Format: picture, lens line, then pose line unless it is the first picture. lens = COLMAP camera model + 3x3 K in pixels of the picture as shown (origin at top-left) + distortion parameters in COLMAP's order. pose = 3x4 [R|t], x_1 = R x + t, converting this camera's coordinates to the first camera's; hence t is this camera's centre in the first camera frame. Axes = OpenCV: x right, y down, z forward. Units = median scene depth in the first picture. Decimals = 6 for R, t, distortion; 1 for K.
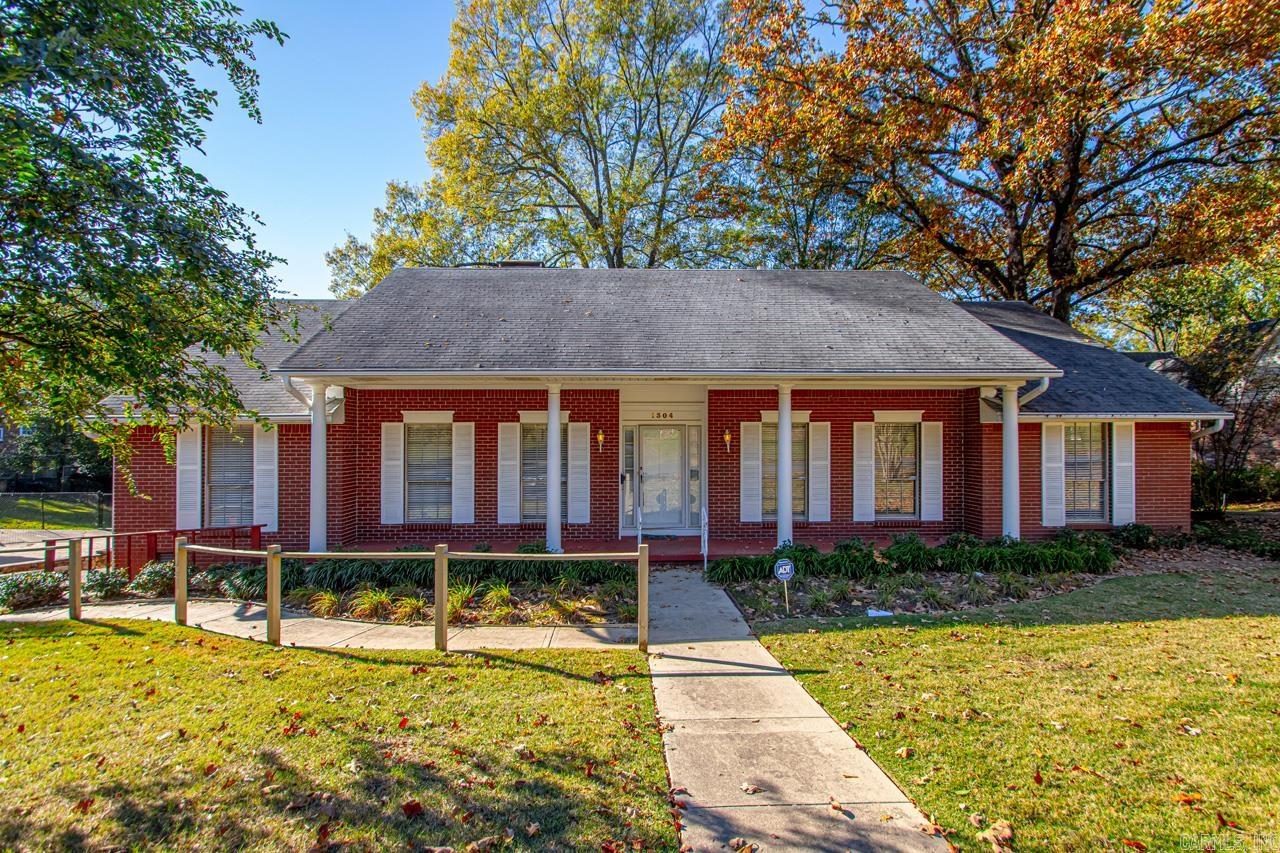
lens RADIAL K [[566.1, 0, 640.3], [0, 566.1, 454.4], [0, 0, 1]] dist [0.023930, -0.022789]
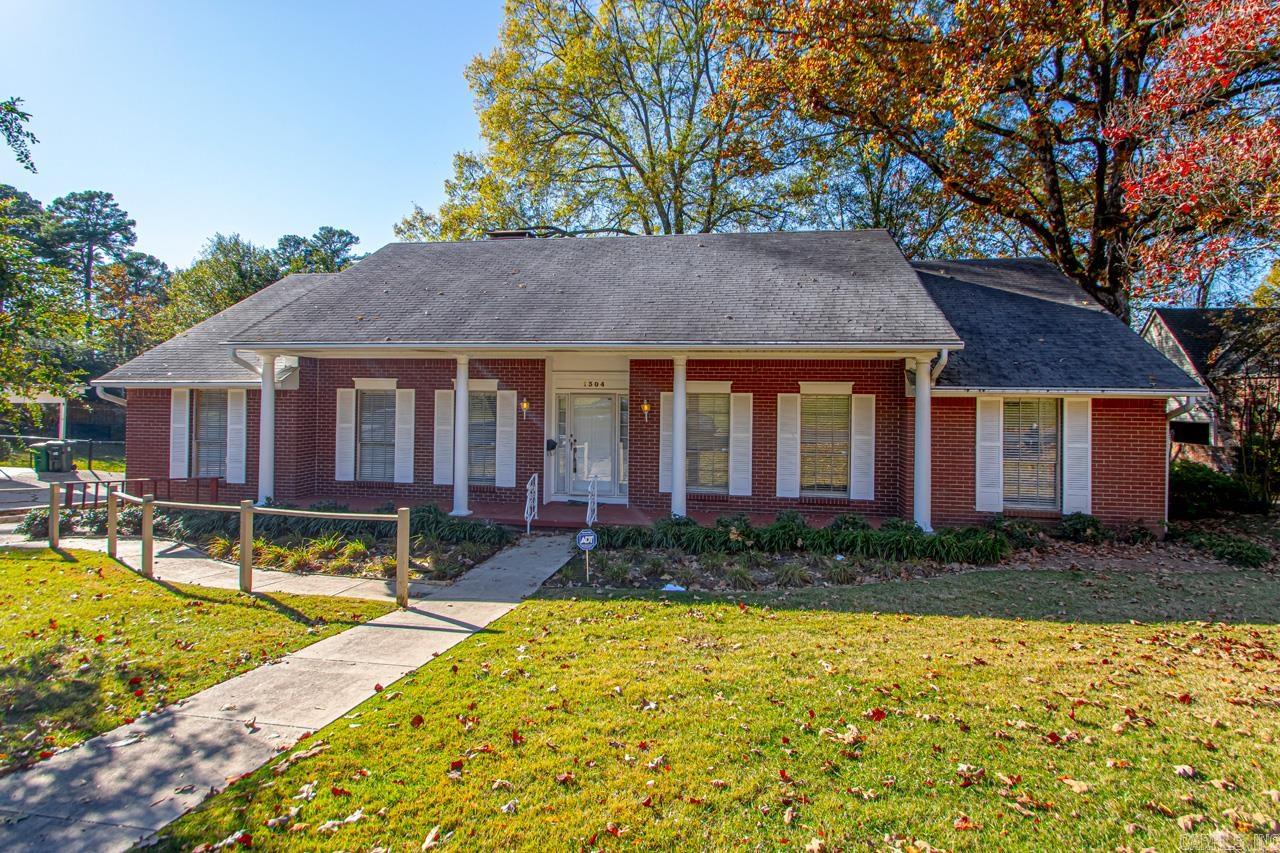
lens RADIAL K [[594.1, 0, 651.2], [0, 594.1, 418.5], [0, 0, 1]] dist [0.001072, -0.001199]
pose [[0.983929, 0.020504, -0.177381, 0.359293], [-0.019774, 0.999787, 0.005885, -0.017058], [0.177464, -0.002283, 0.984125, -0.028179]]
